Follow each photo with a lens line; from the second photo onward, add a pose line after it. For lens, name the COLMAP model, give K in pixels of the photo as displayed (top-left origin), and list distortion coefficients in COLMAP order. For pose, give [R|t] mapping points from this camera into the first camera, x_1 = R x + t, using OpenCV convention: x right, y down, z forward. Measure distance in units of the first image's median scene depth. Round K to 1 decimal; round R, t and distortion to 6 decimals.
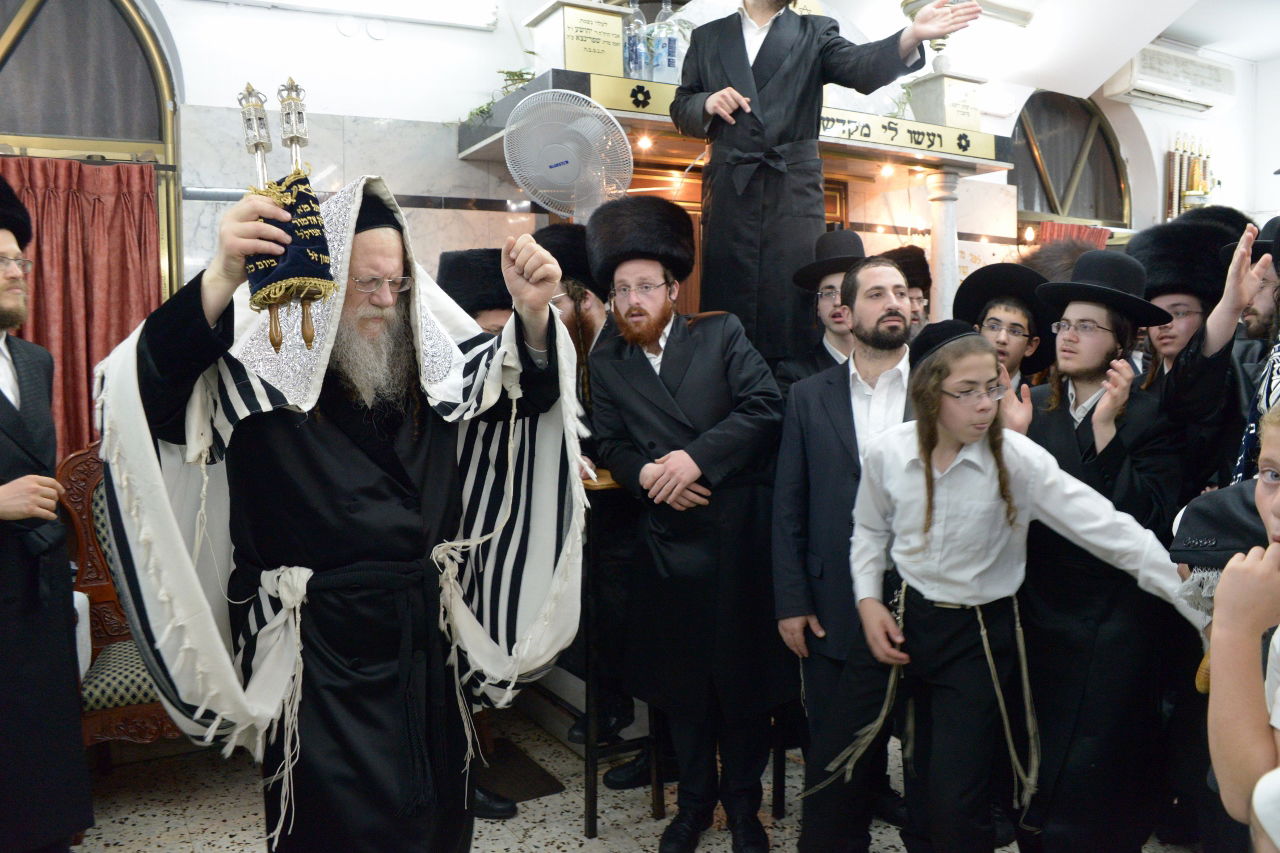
lens RADIAL K [[1008.5, 0, 646.8], [0, 1008.5, 419.8], [0, 0, 1]] dist [-0.195845, 0.151975]
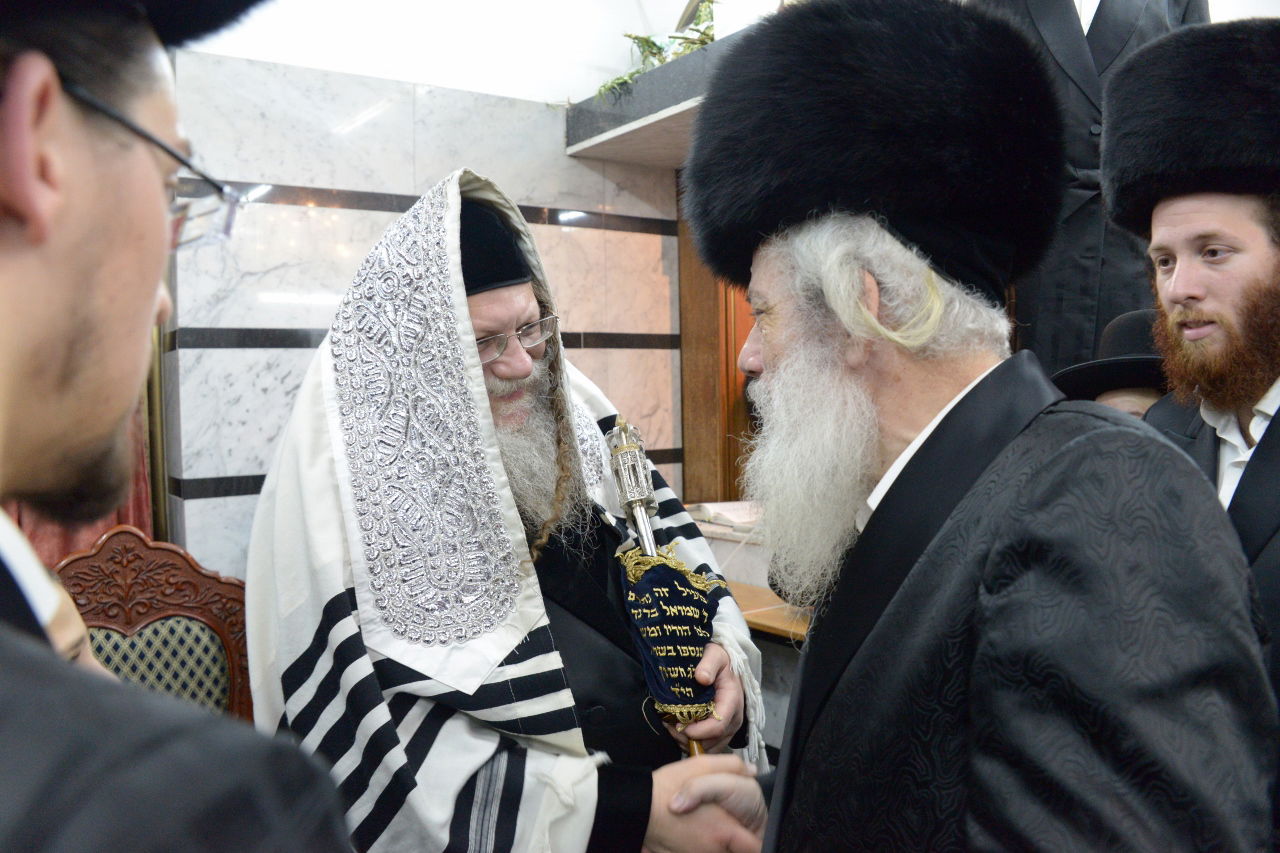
lens RADIAL K [[1008.5, 0, 646.8], [0, 1008.5, 419.8], [0, 0, 1]] dist [-0.195845, 0.151975]
pose [[0.994889, 0.004215, 0.100882, -0.208572], [-0.001542, 0.999646, -0.026554, -0.057479], [-0.100958, 0.026262, 0.994544, 0.300572]]
